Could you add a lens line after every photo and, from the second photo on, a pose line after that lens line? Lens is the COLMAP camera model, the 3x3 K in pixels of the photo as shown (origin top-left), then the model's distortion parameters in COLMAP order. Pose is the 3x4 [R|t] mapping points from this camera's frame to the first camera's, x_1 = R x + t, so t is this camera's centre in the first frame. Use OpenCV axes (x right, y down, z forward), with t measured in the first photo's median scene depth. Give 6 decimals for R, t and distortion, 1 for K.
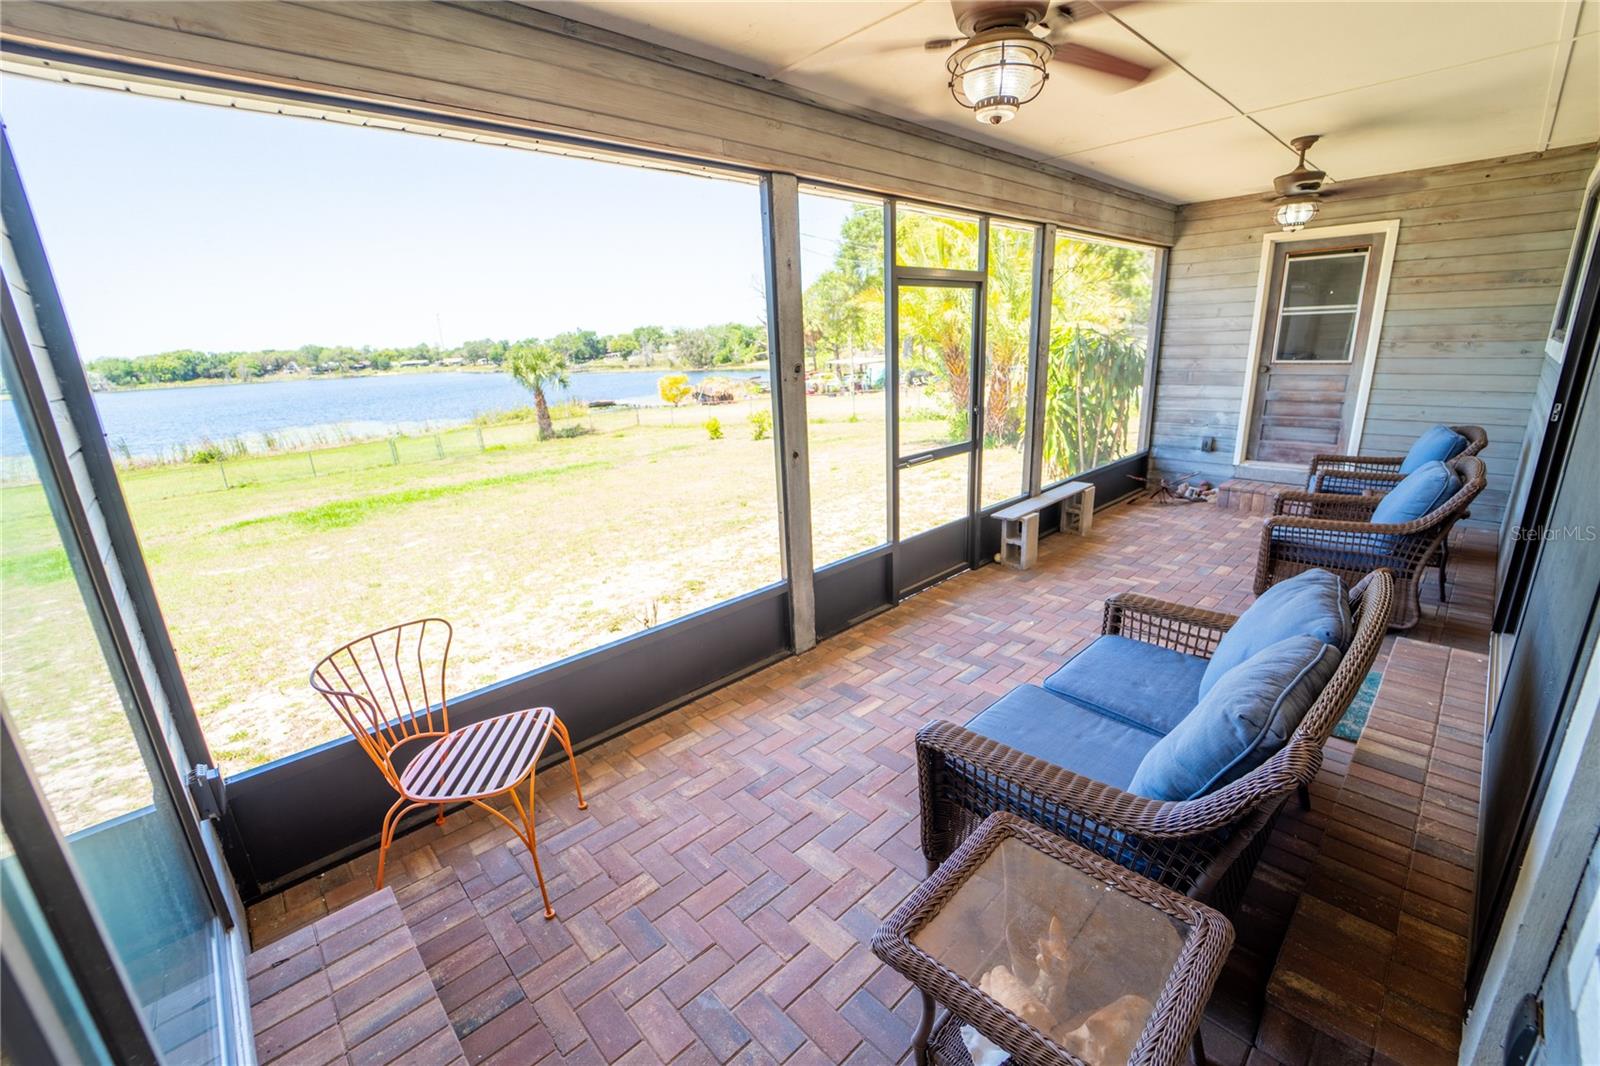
lens RADIAL K [[649.9, 0, 799.6], [0, 649.9, 530.0], [0, 0, 1]] dist [-0.019550, -0.002253]
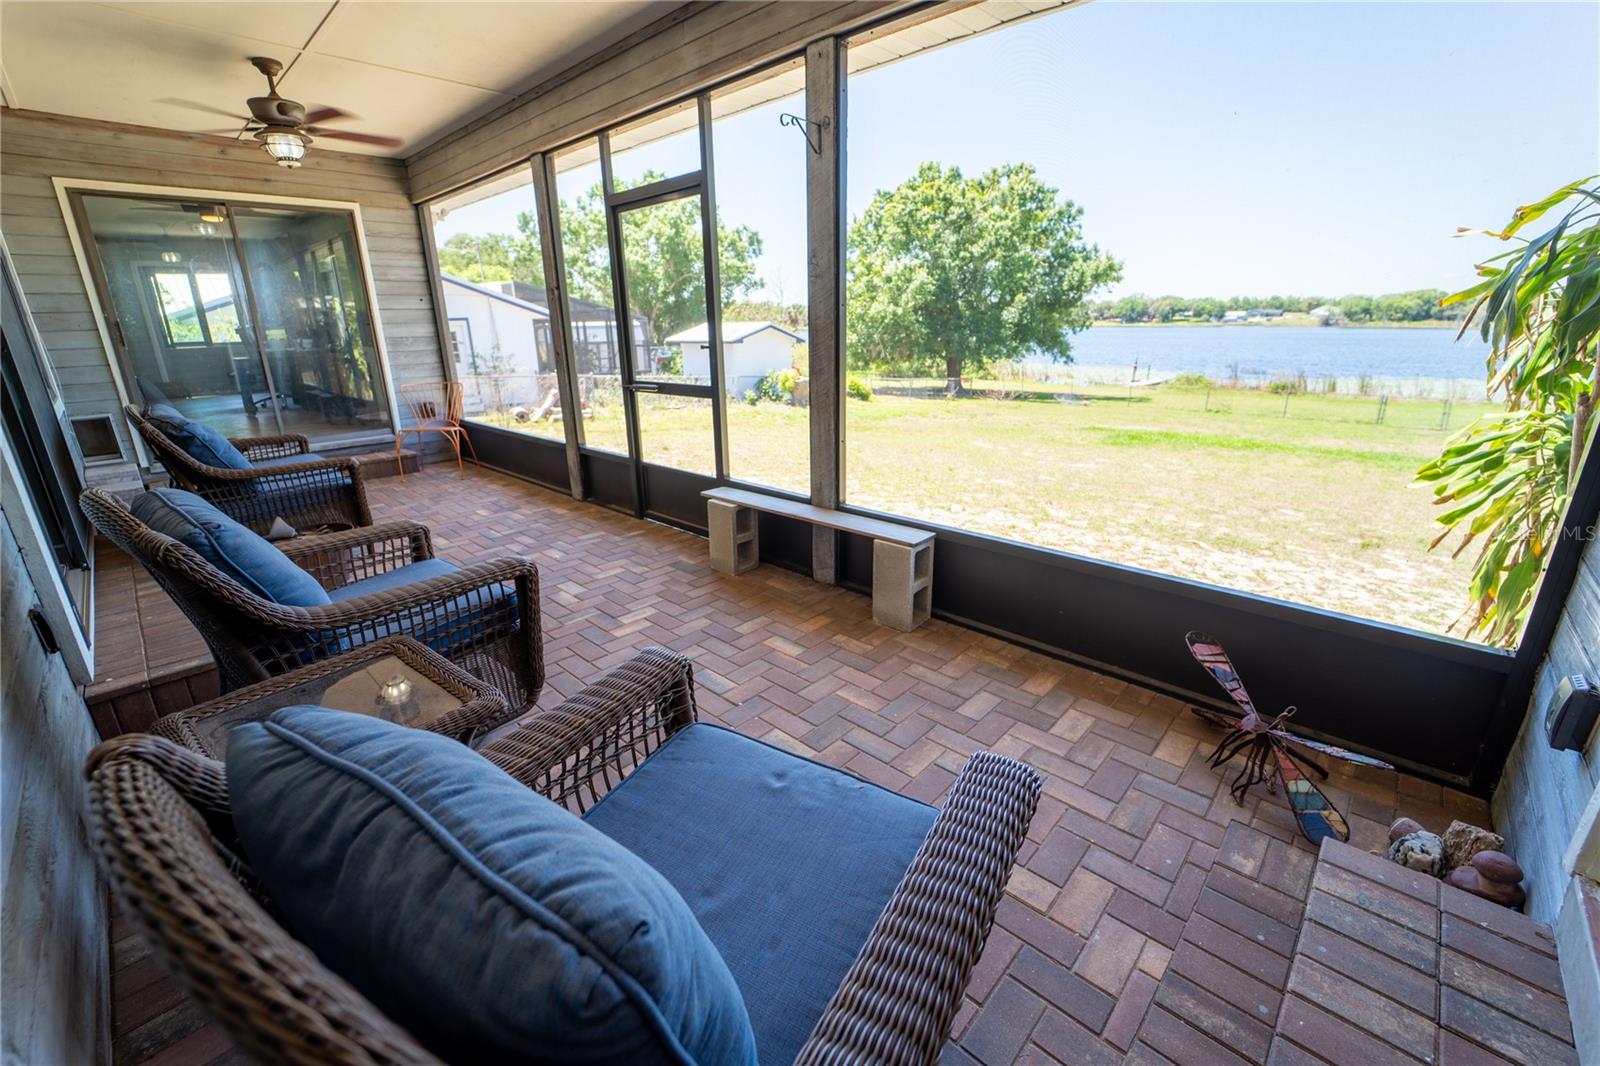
lens RADIAL K [[649.9, 0, 799.6], [0, 649.9, 530.0], [0, 0, 1]] dist [-0.019550, -0.002253]
pose [[0.063412, 0.345176, -0.936393, 1.180956], [-0.262884, 0.910922, 0.317984, -0.279543], [0.962741, 0.225999, 0.148504, 1.094580]]
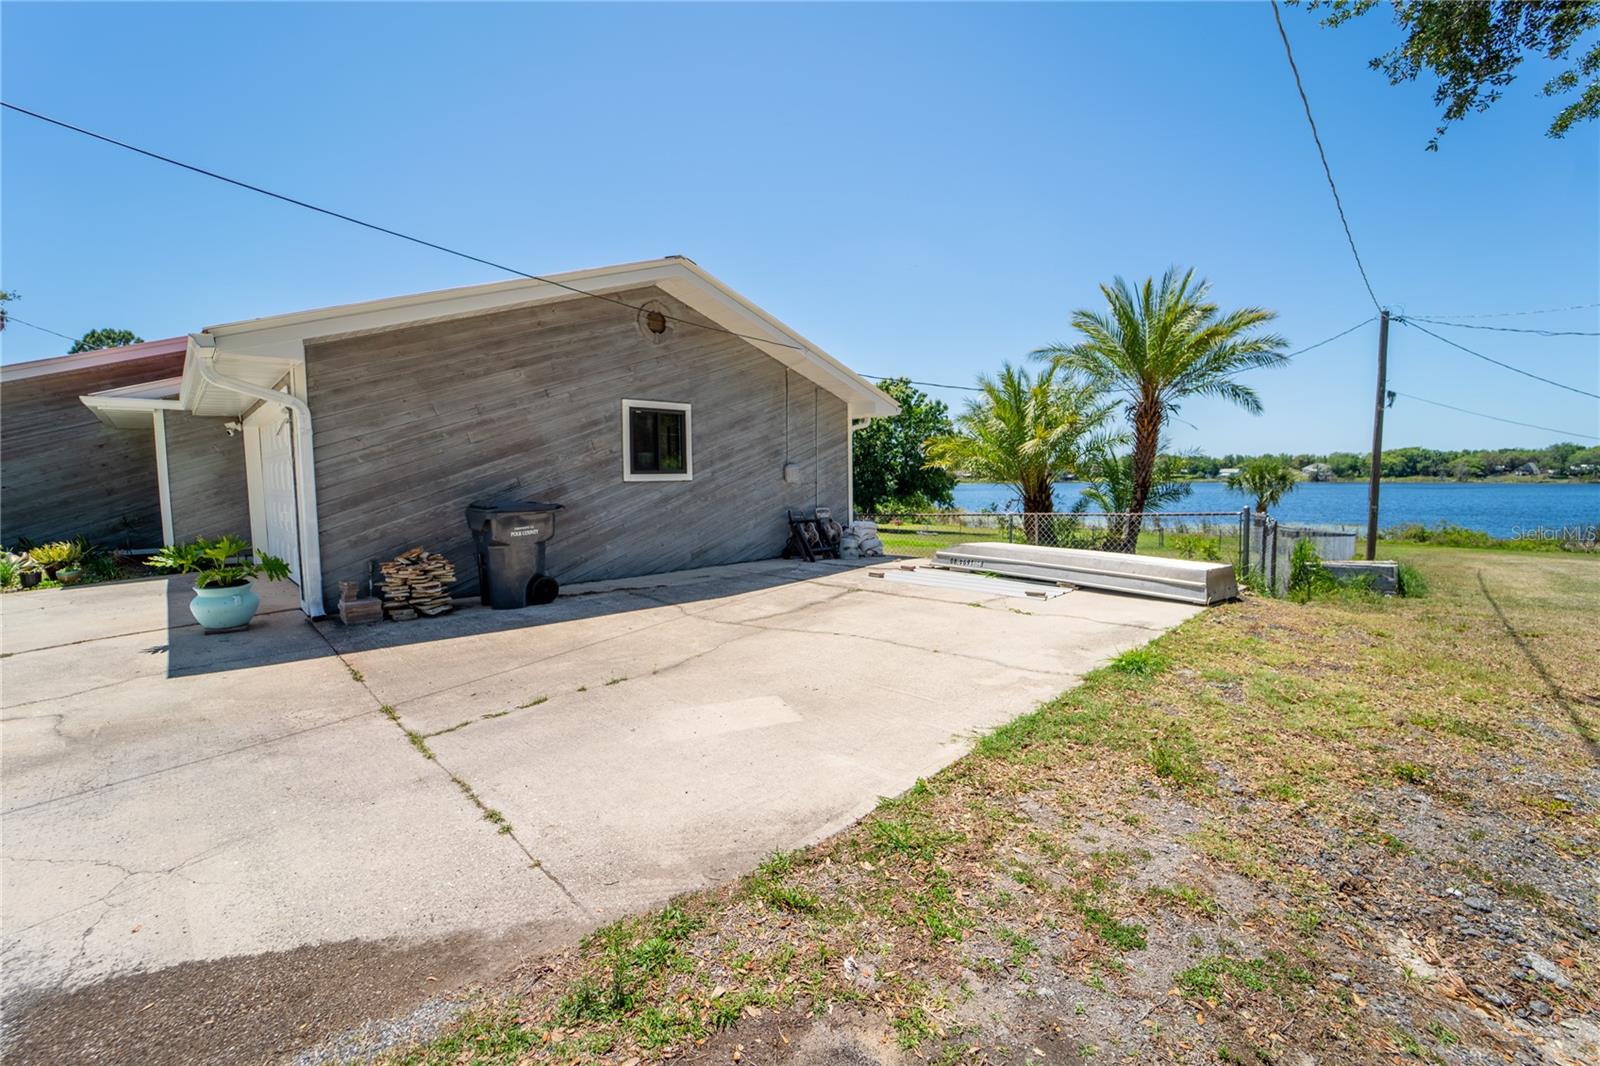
lens RADIAL K [[660.0, 0, 800.1], [0, 660.0, 507.5], [0, 0, 1]] dist [-0.019520, -0.000210]
pose [[0.041626, 0.088852, -0.995175, 4.818677], [-0.268477, 0.960400, 0.074517, -0.728929], [0.962386, 0.264079, 0.063832, 1.984306]]
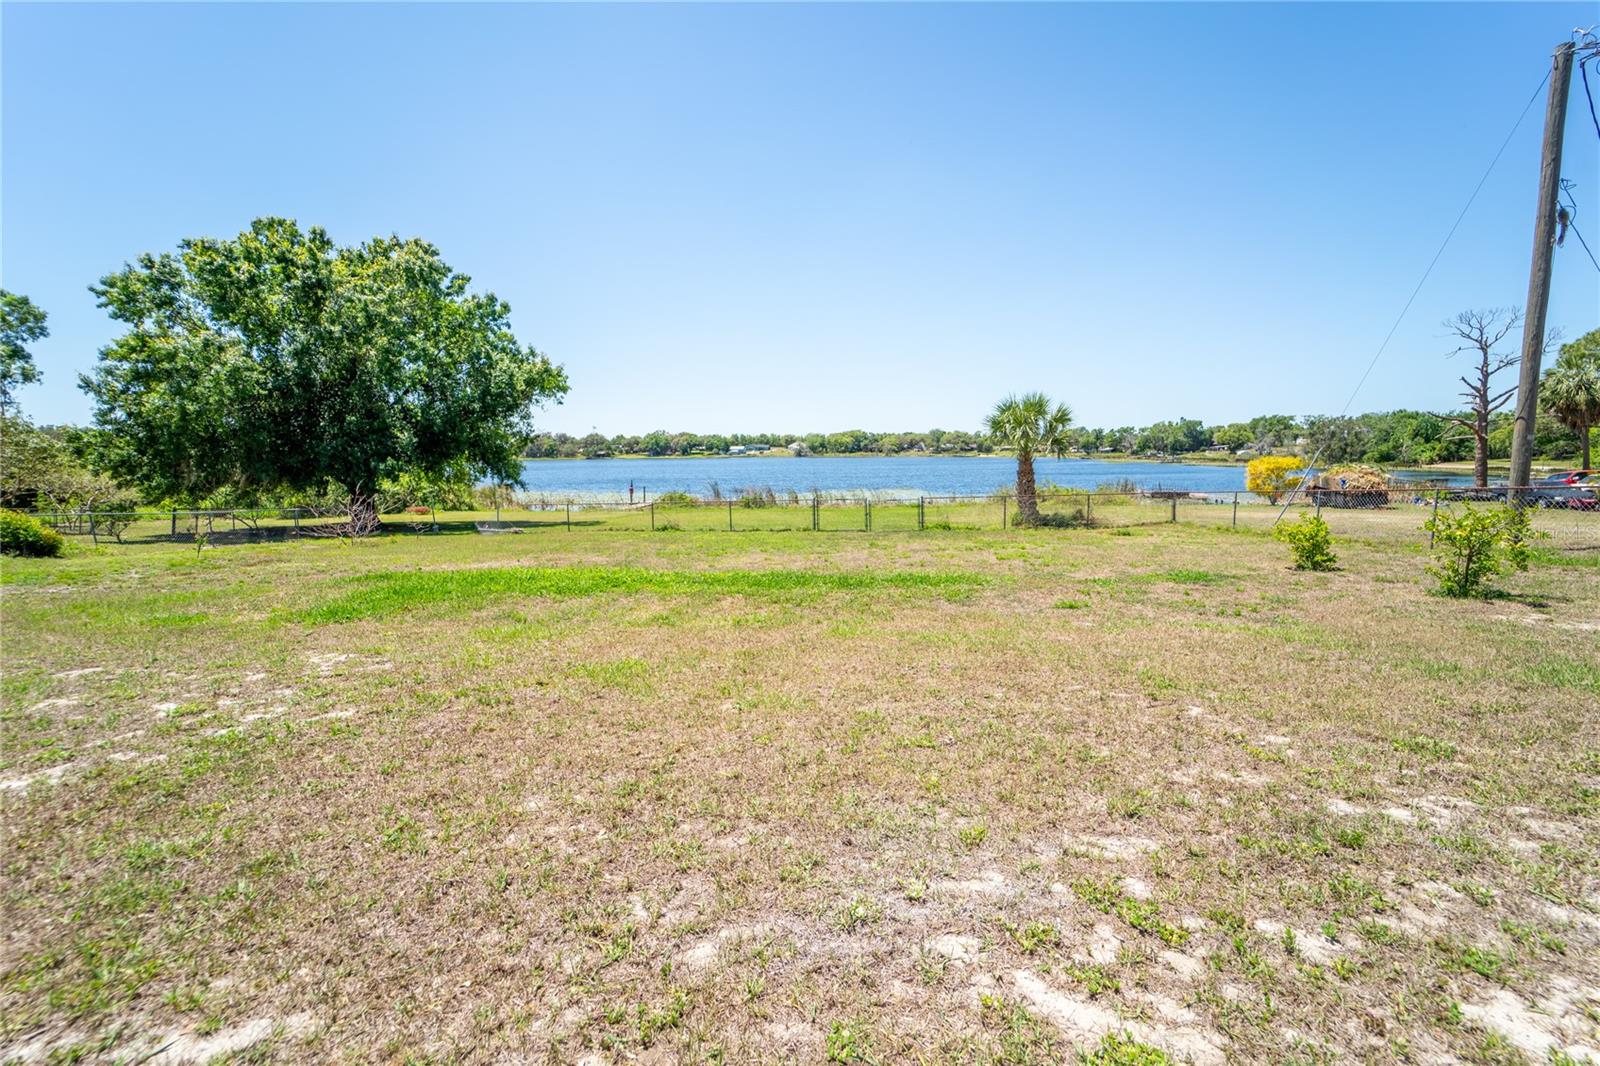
lens RADIAL K [[660.0, 0, 800.1], [0, 660.0, 507.5], [0, 0, 1]] dist [-0.019520, -0.000210]
pose [[0.664115, 0.102038, -0.740634, -0.235329], [-0.226027, 0.971688, -0.068803, -0.467836], [0.712645, 0.213097, 0.668376, 2.952283]]
